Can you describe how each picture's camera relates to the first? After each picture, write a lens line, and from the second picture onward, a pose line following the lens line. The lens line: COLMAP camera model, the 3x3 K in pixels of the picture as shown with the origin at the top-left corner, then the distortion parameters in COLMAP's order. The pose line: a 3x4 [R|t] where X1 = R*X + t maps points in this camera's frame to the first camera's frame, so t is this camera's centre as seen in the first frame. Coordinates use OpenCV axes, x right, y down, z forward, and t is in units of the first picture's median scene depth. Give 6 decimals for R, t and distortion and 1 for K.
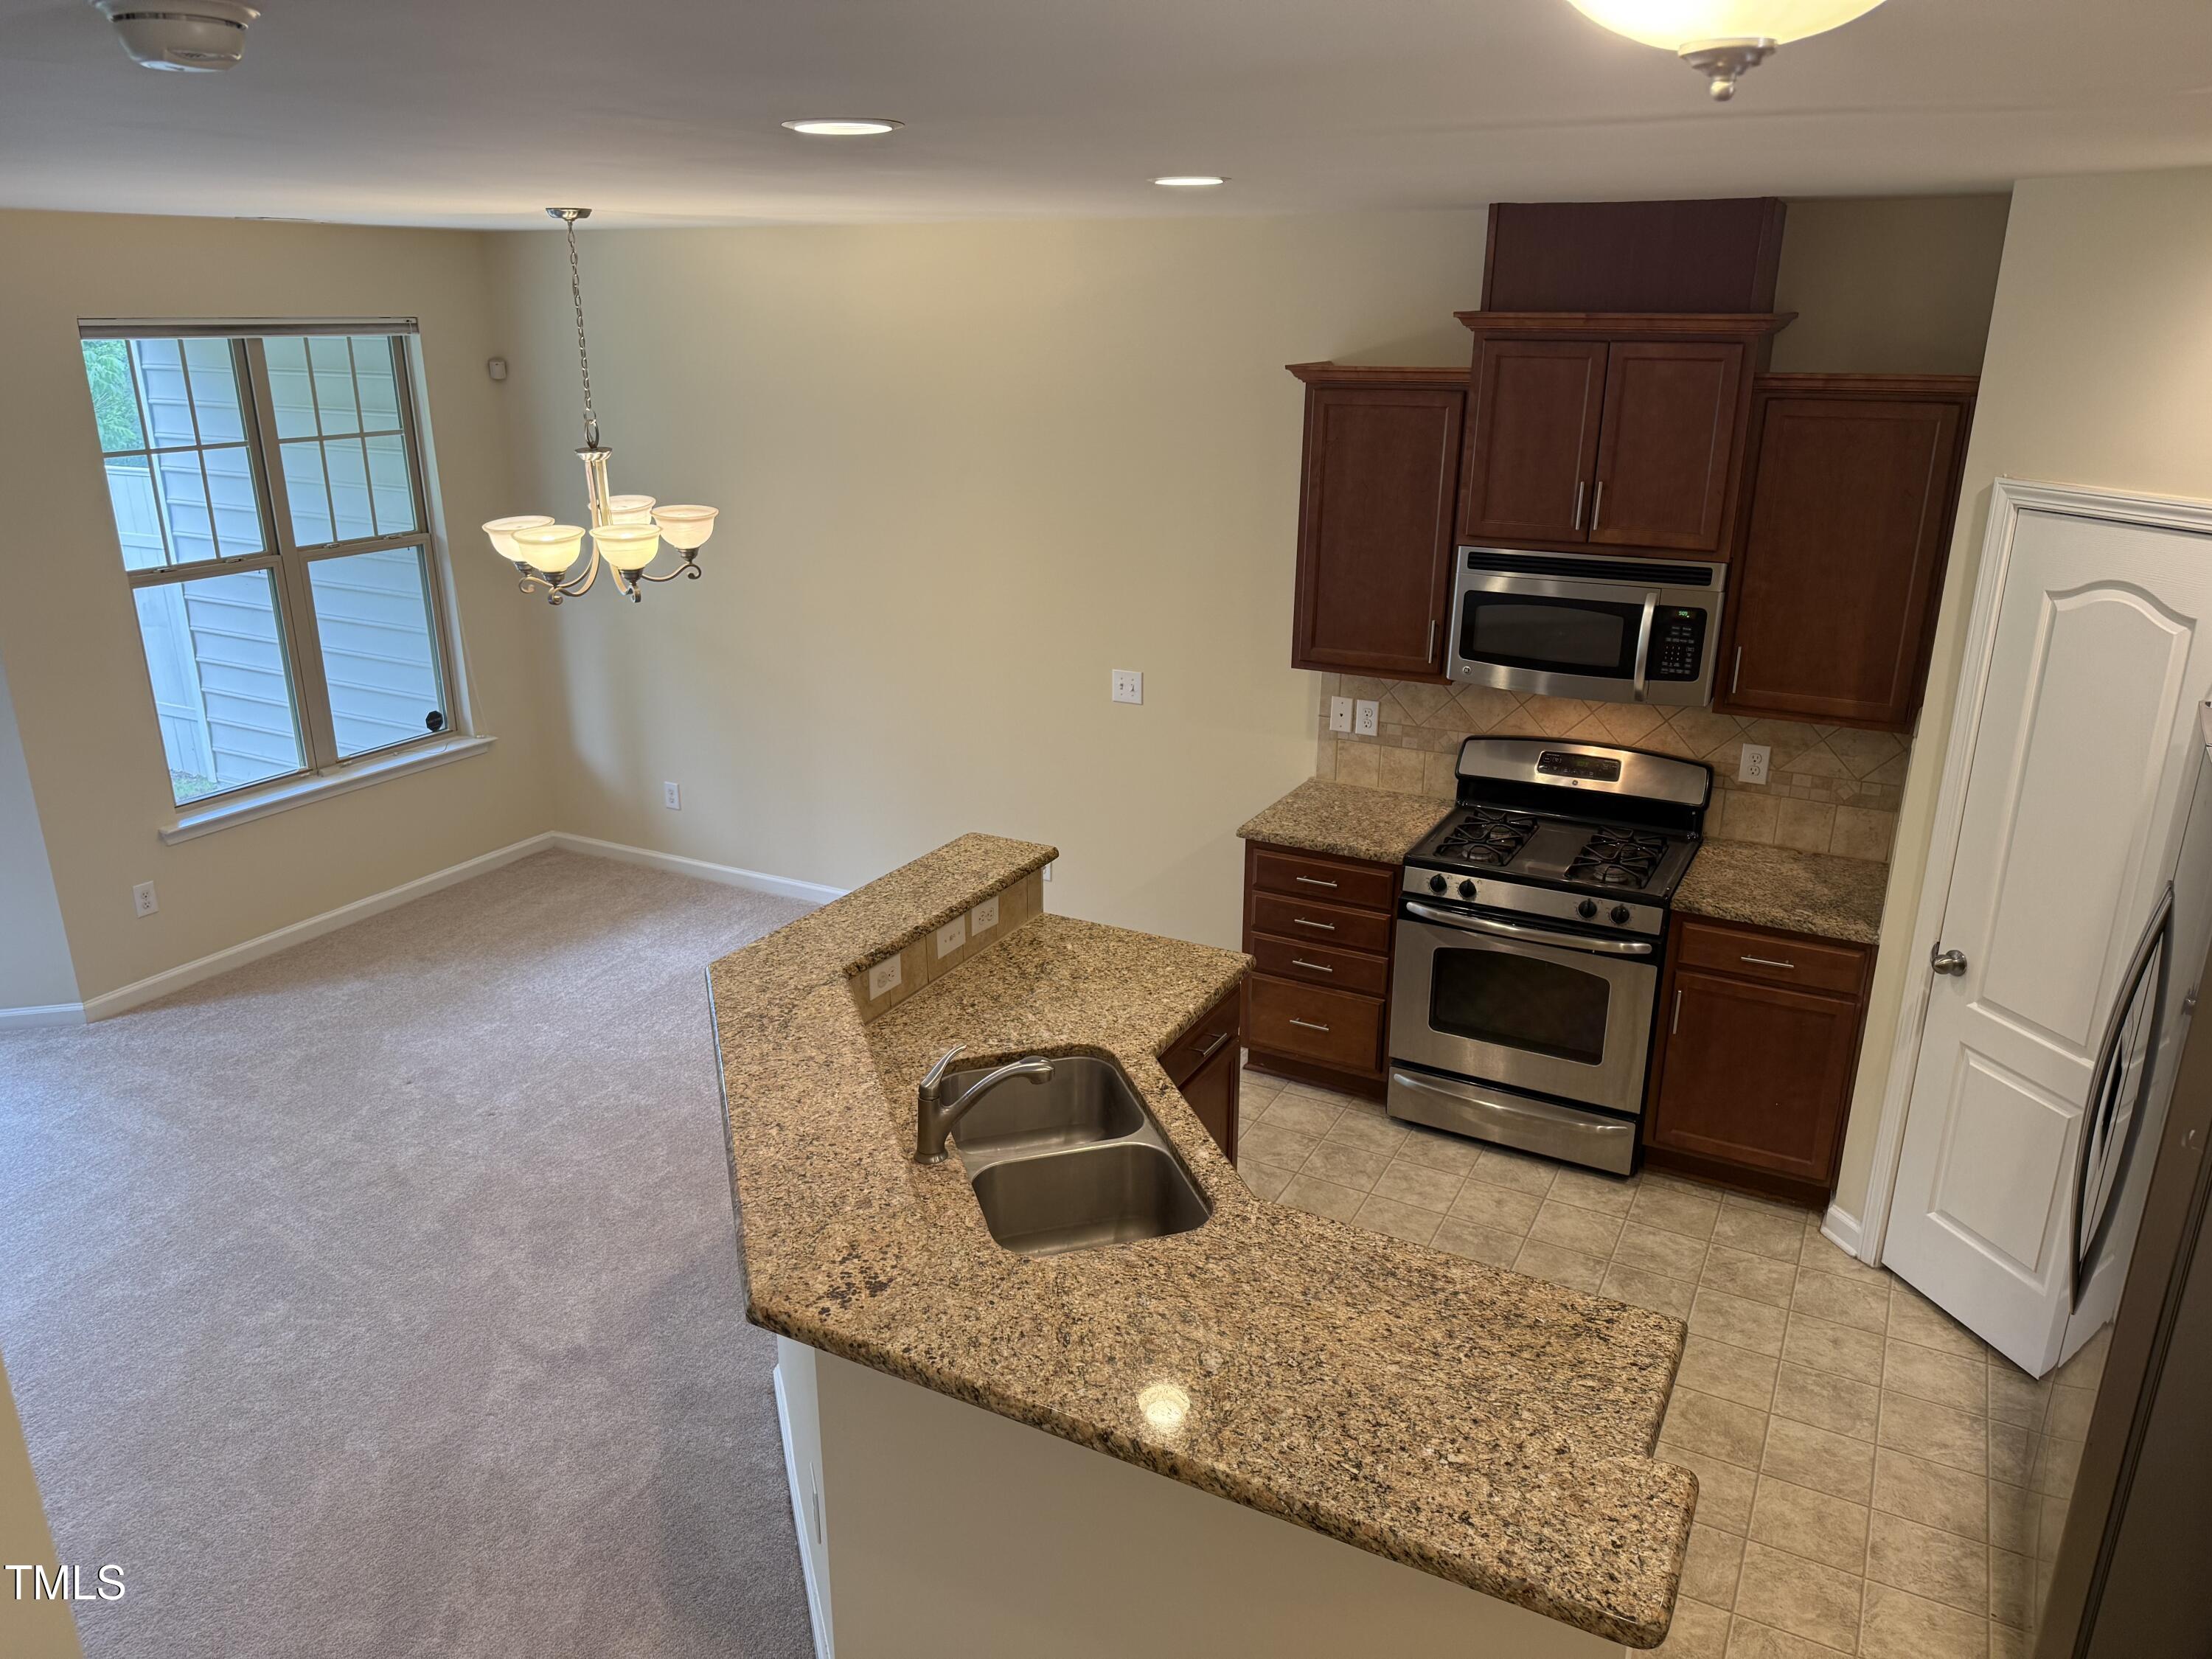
lens RADIAL K [[1528.0, 0, 1106.0], [0, 1528.0, 829.5], [0, 0, 1]] dist [0.142745, -0.228698]
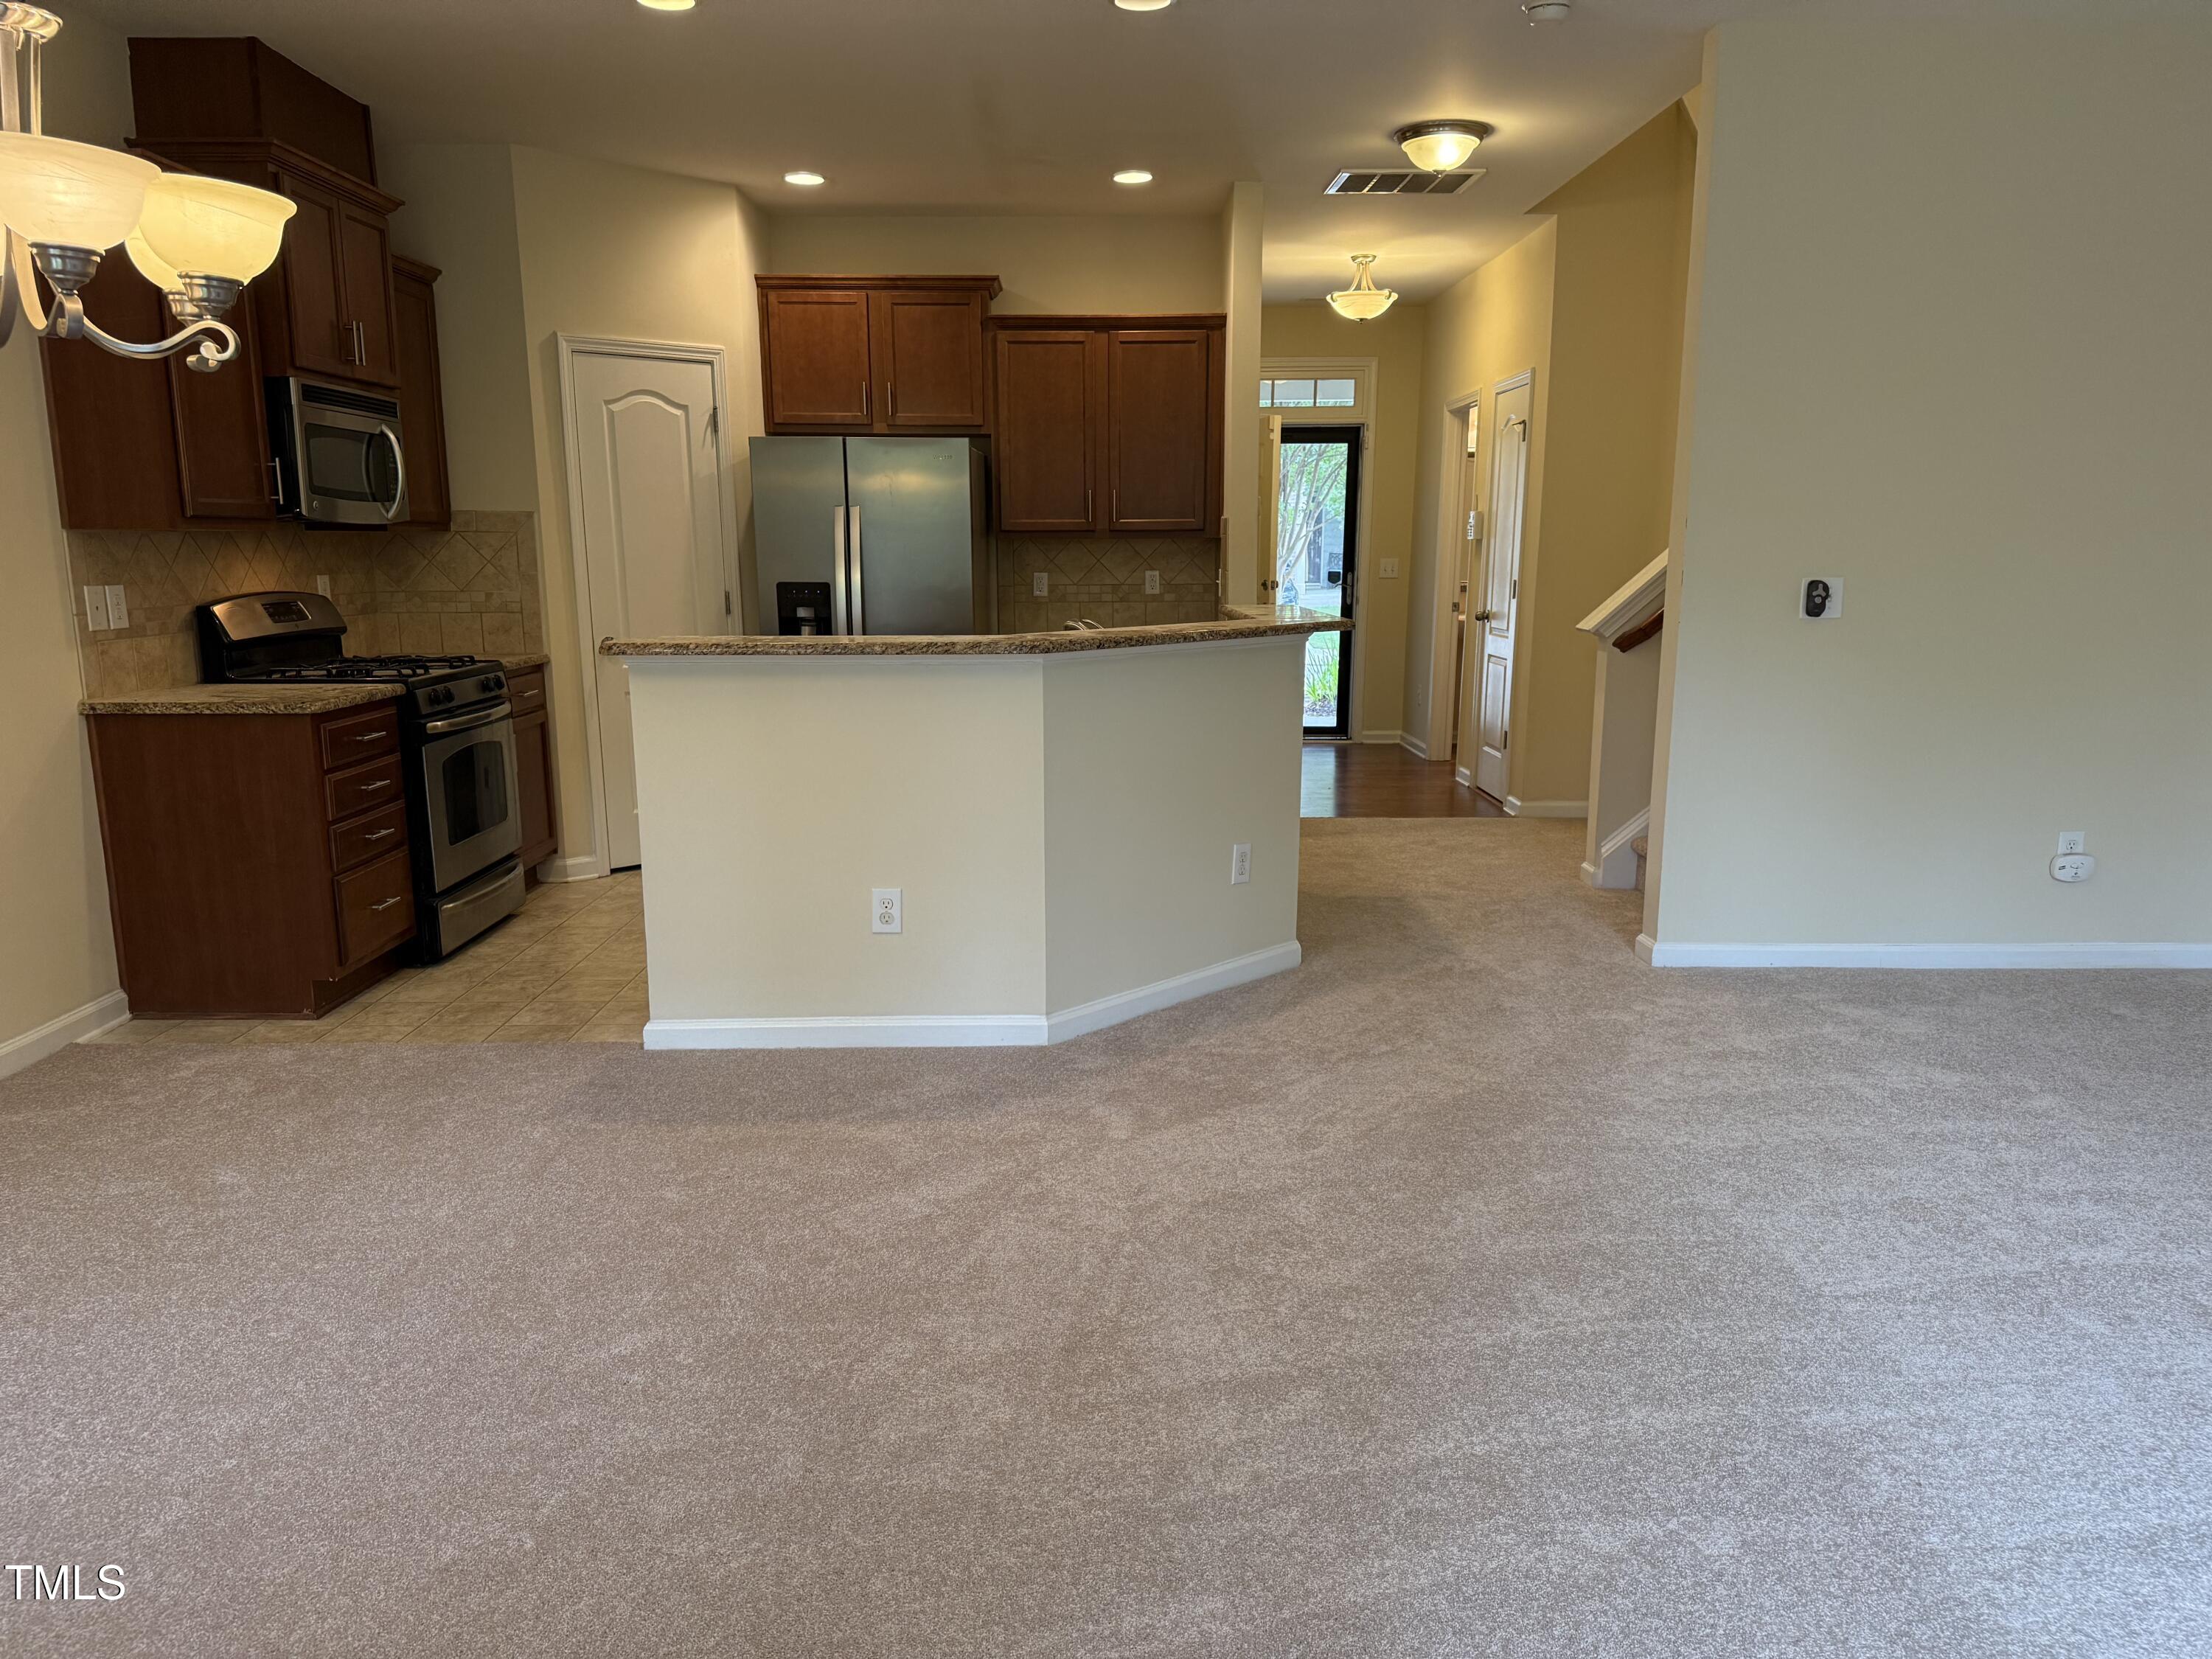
lens RADIAL K [[1528.0, 0, 1106.0], [0, 1528.0, 829.5], [0, 0, 1]] dist [0.142745, -0.228698]
pose [[-0.479029, -0.166955, 0.861776, -0.919814], [0.278362, 0.902183, 0.329515, -0.105083], [-0.832494, 0.397732, -0.385698, 1.058228]]
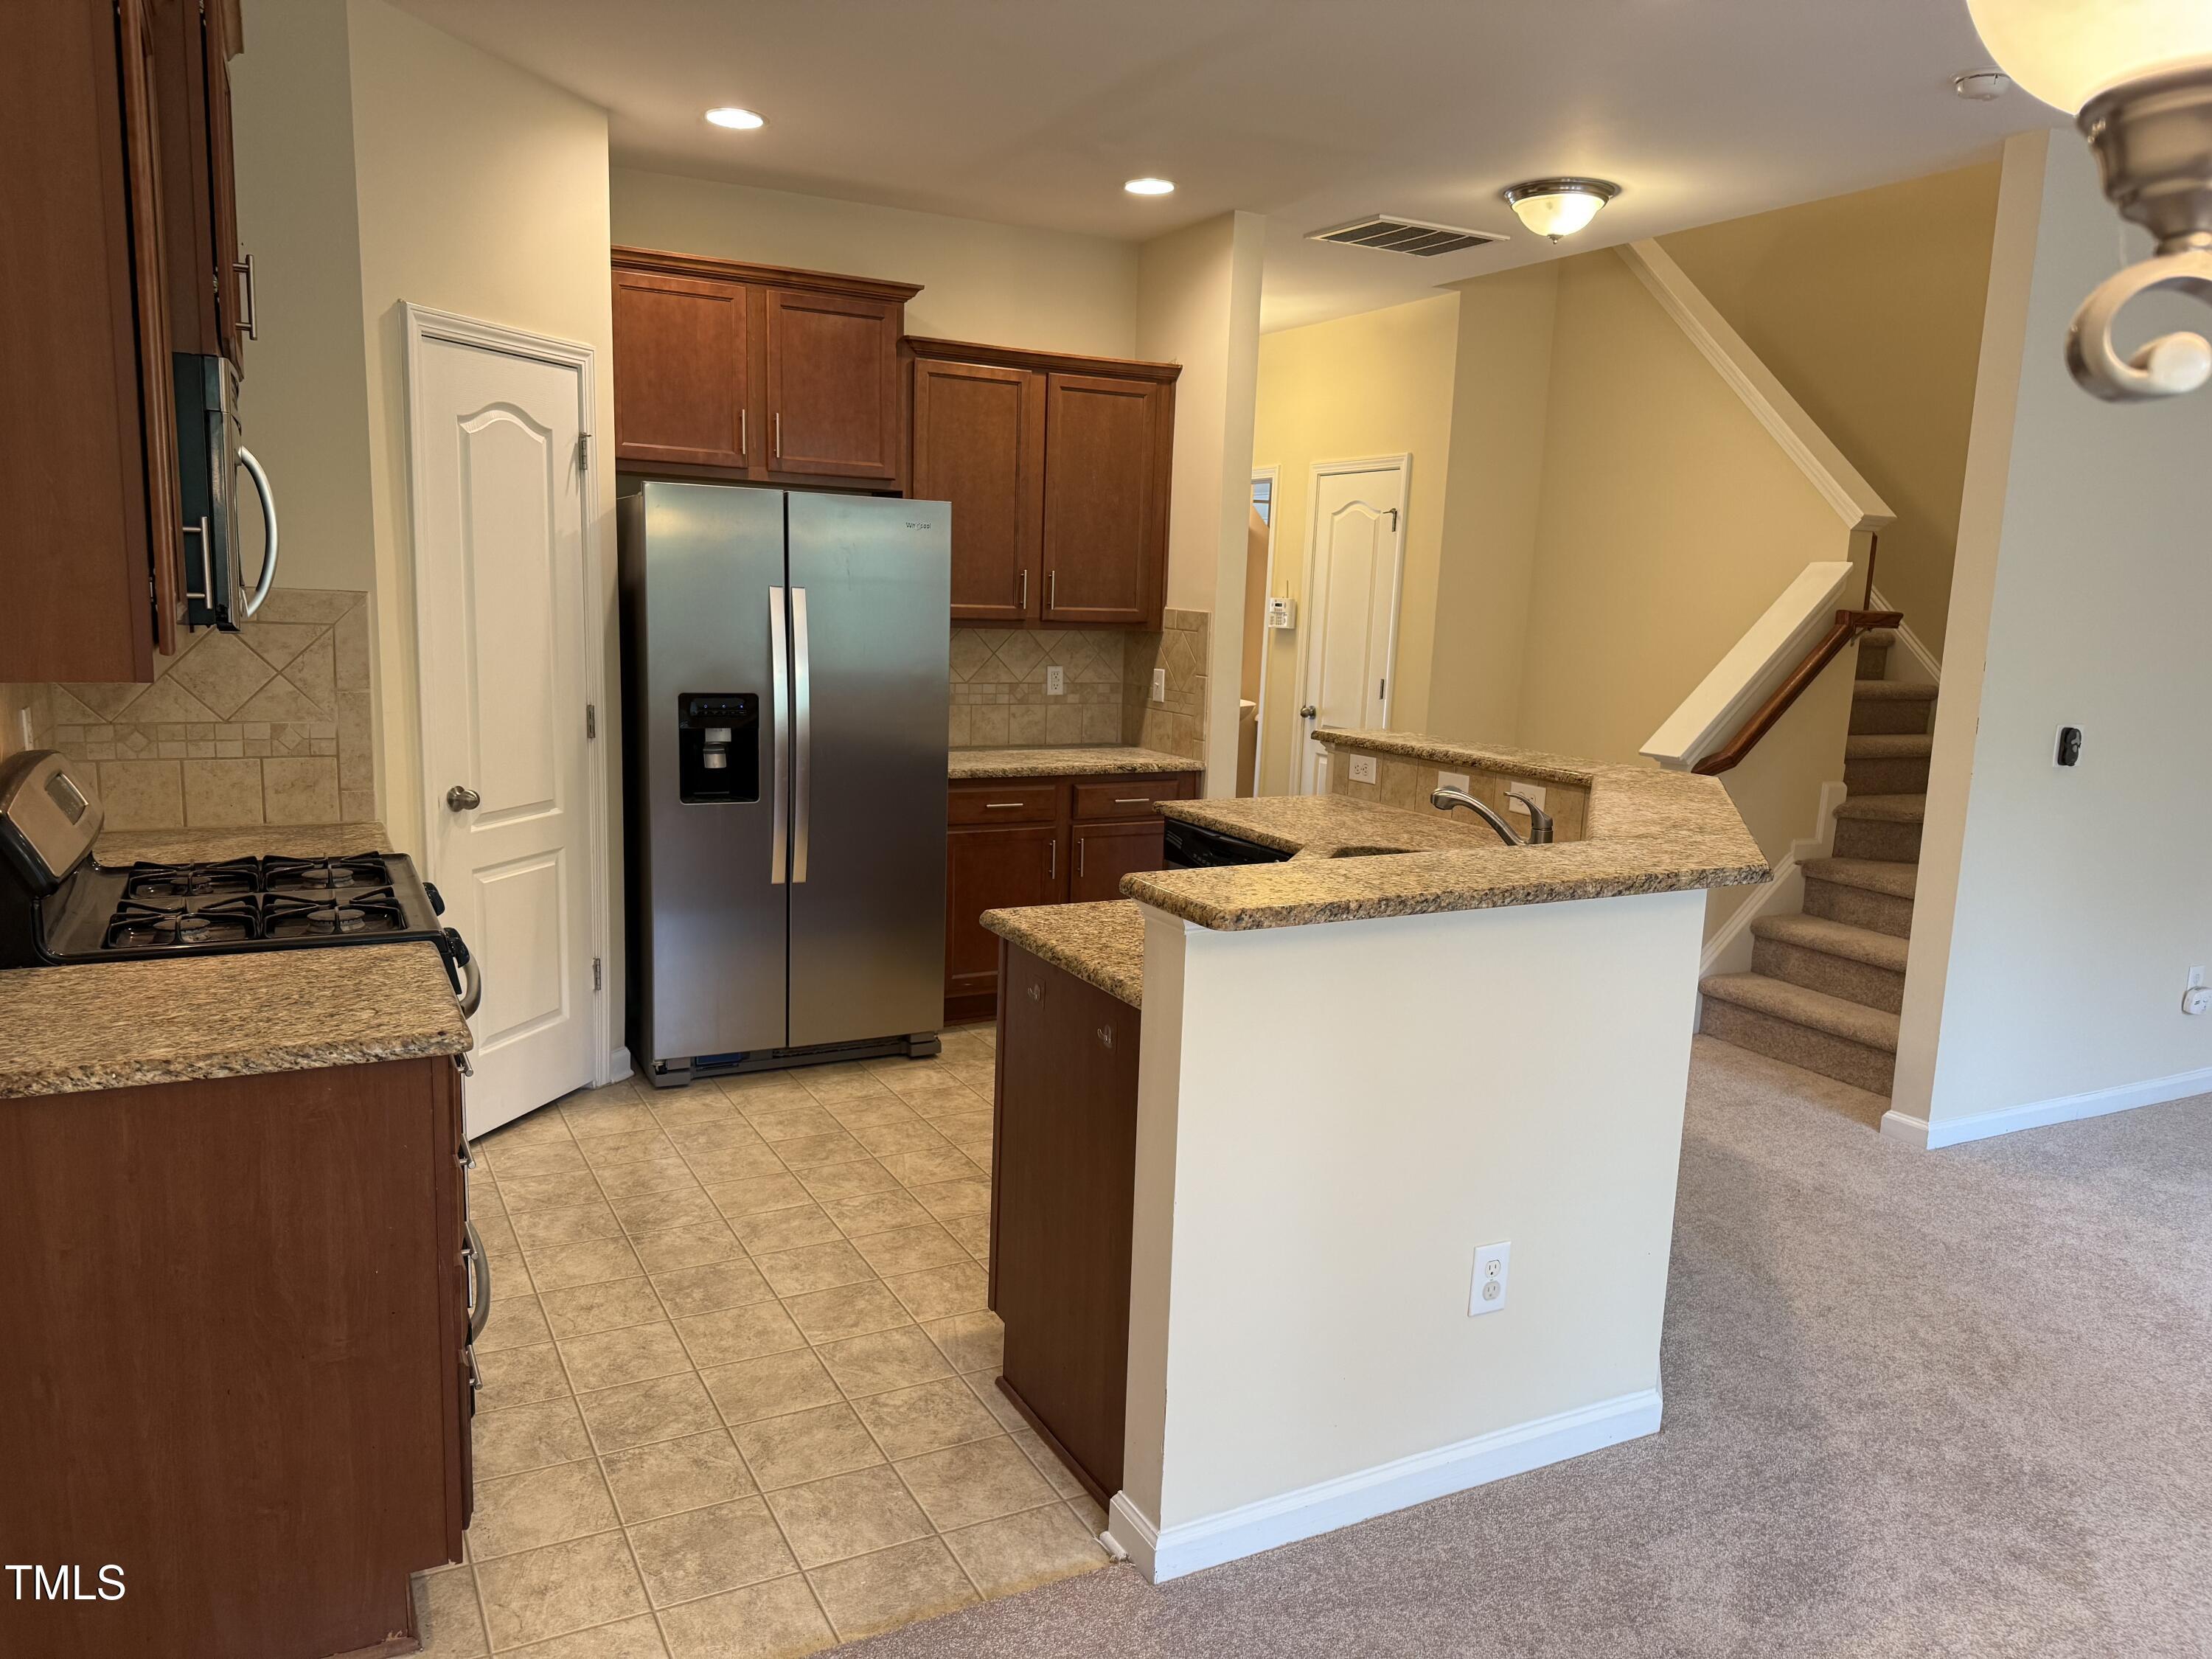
lens RADIAL K [[1528.0, 0, 1106.0], [0, 1528.0, 829.5], [0, 0, 1]] dist [0.142745, -0.228698]
pose [[-0.822974, -0.124442, 0.554281, -0.302127], [0.142895, 0.898992, 0.413997, -0.212439], [-0.549813, 0.419913, -0.722065, 1.260289]]
